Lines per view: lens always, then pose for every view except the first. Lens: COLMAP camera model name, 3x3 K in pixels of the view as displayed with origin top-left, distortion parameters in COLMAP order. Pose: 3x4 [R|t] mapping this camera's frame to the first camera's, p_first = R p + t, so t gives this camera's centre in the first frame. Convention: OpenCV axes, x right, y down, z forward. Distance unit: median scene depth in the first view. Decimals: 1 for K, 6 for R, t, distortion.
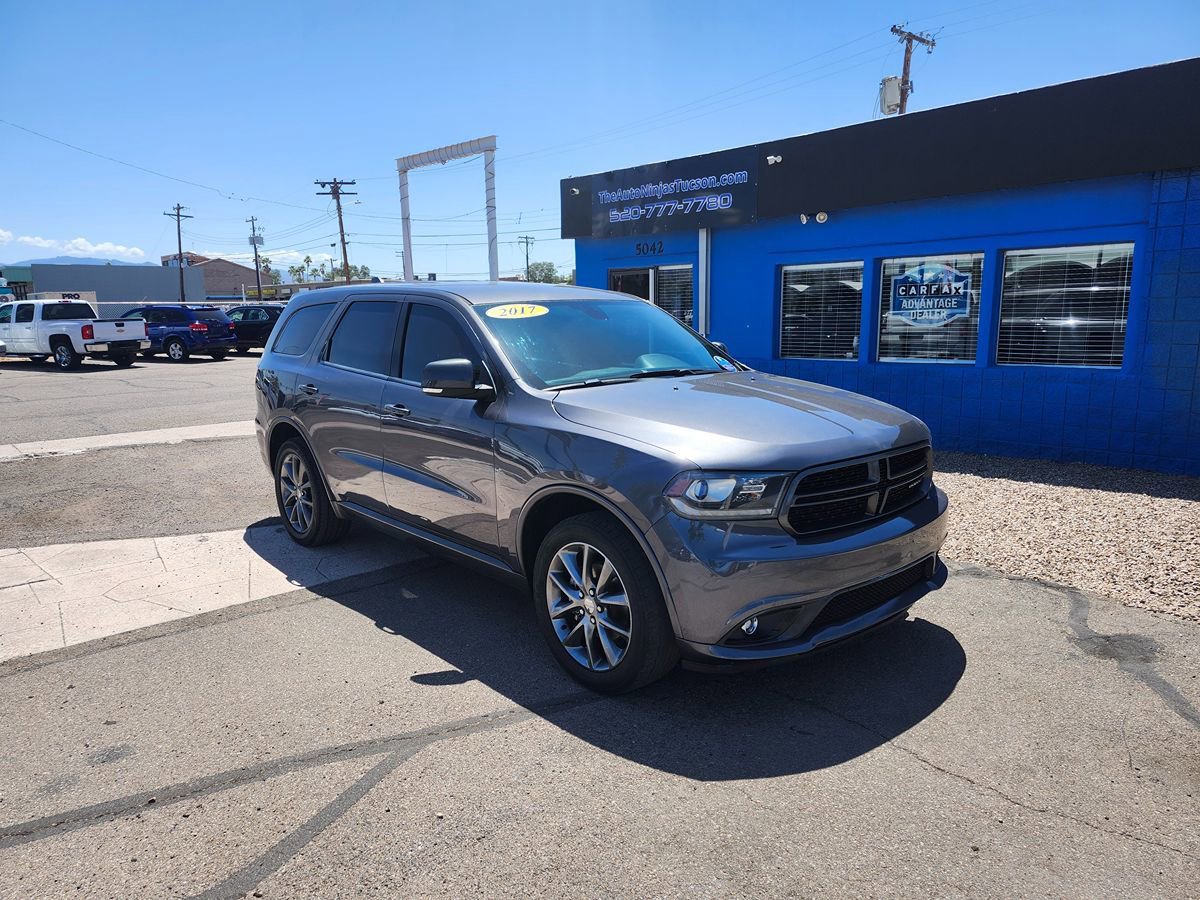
lens RADIAL K [[827.4, 0, 594.4], [0, 827.4, 466.5], [0, 0, 1]] dist [0.091571, -0.126716]
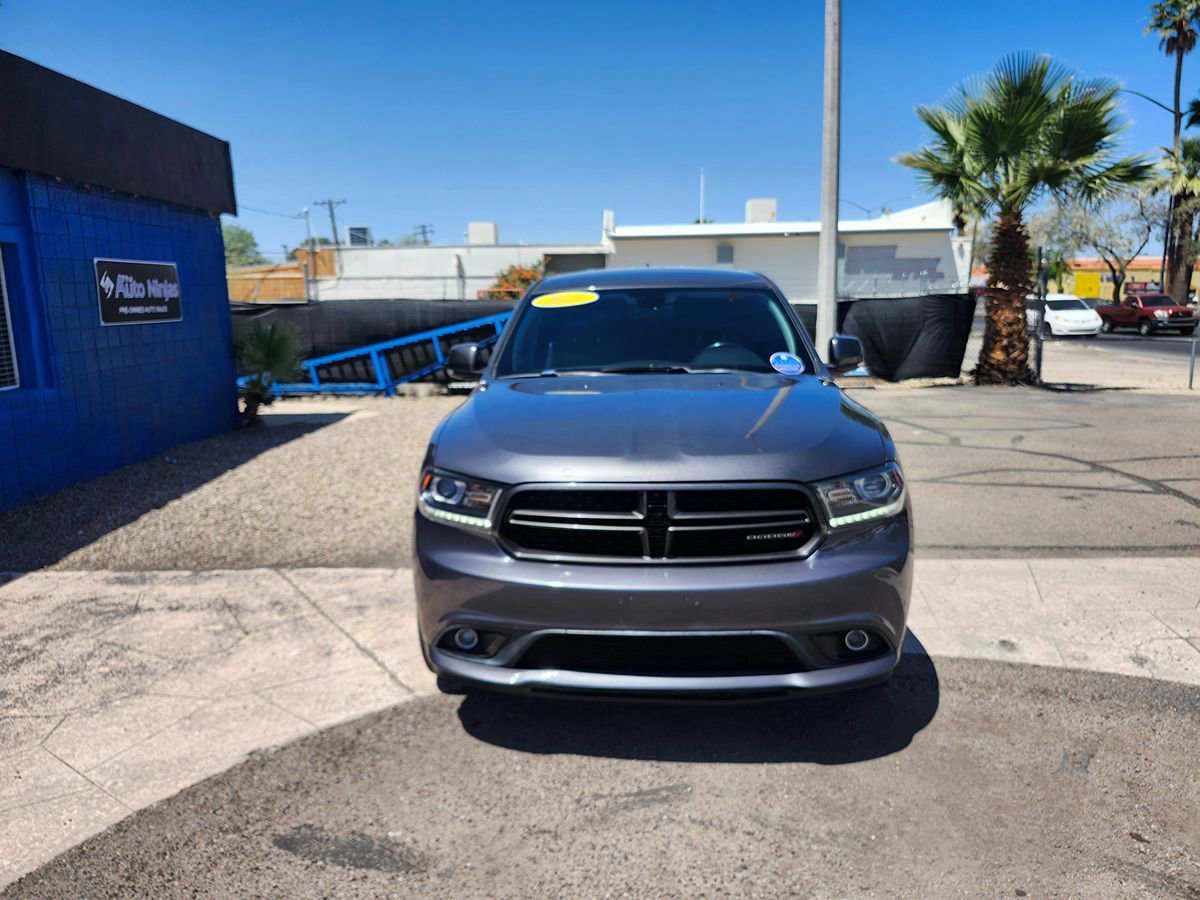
lens RADIAL K [[851.7, 0, 594.8], [0, 851.7, 455.0], [0, 0, 1]] dist [0.028648, -0.036314]
pose [[-0.736366, -0.096429, 0.669677, -0.308260], [0.153709, 0.940068, 0.304379, -0.162446], [-0.658892, 0.327069, -0.677412, 0.873950]]
